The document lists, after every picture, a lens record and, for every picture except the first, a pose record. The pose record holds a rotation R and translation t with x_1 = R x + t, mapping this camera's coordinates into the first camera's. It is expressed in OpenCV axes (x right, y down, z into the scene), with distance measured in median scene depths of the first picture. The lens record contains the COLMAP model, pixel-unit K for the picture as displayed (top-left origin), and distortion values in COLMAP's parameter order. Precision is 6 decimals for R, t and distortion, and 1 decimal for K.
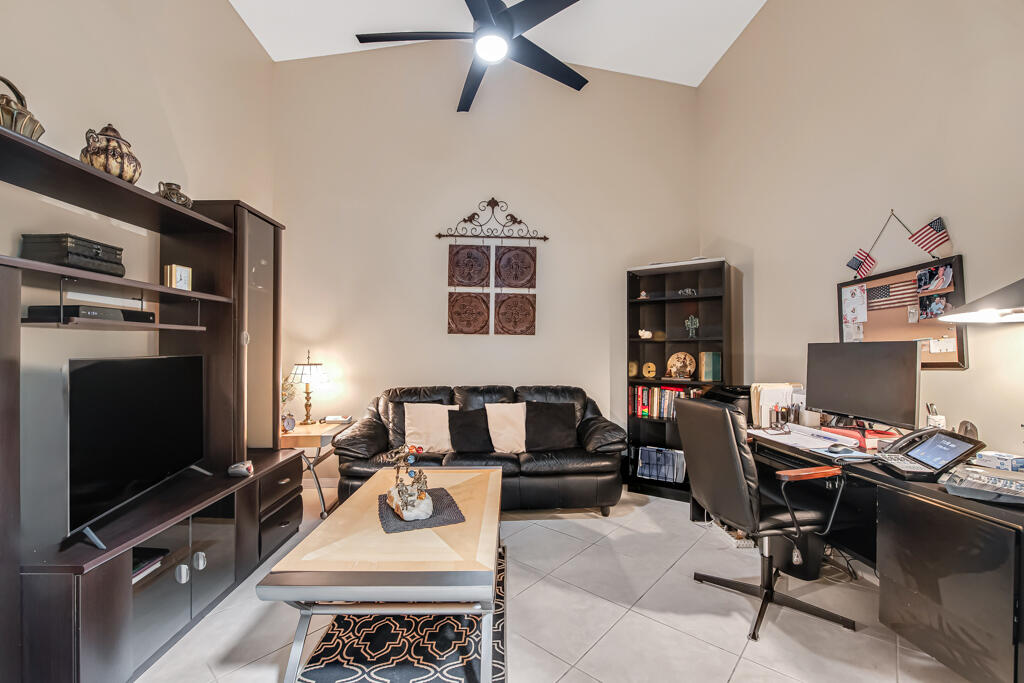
lens RADIAL K [[456.2, 0, 511.8], [0, 456.2, 347.9], [0, 0, 1]] dist [-0.000344, -0.000030]
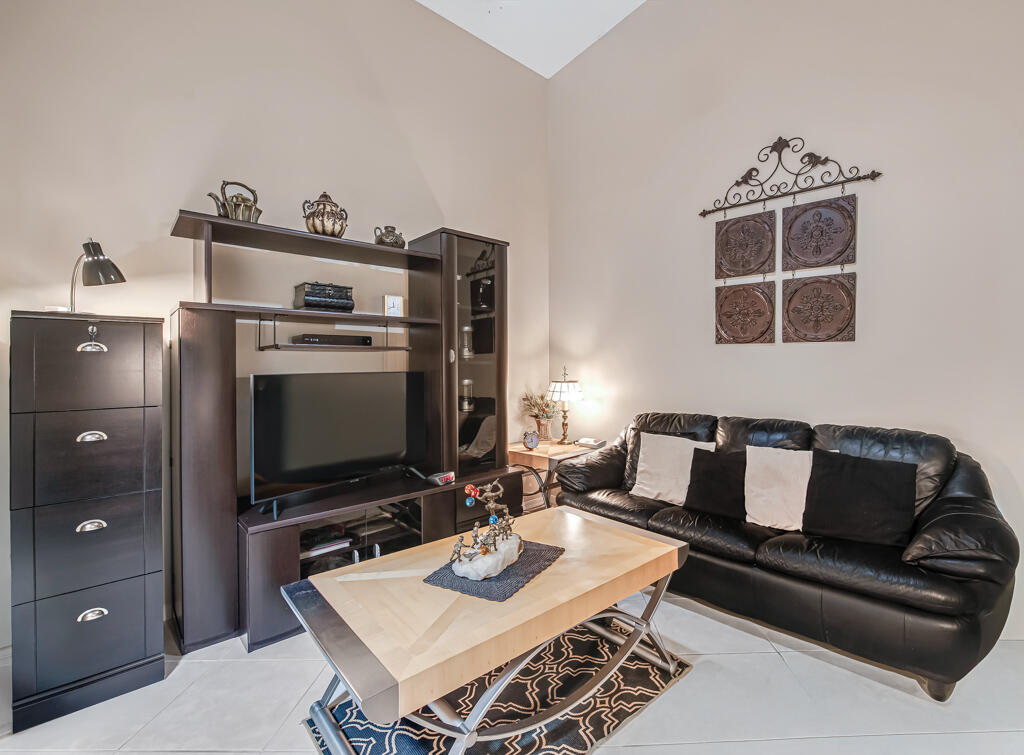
lens RADIAL K [[487.4, 0, 511.6], [0, 487.4, 362.6], [0, 0, 1]] dist [0.000678, -0.000078]
pose [[0.656079, -0.006177, -0.754667, 0.238399], [0.007807, 0.999969, -0.001398, -0.002321], [0.754652, -0.004975, 0.656107, 0.238197]]
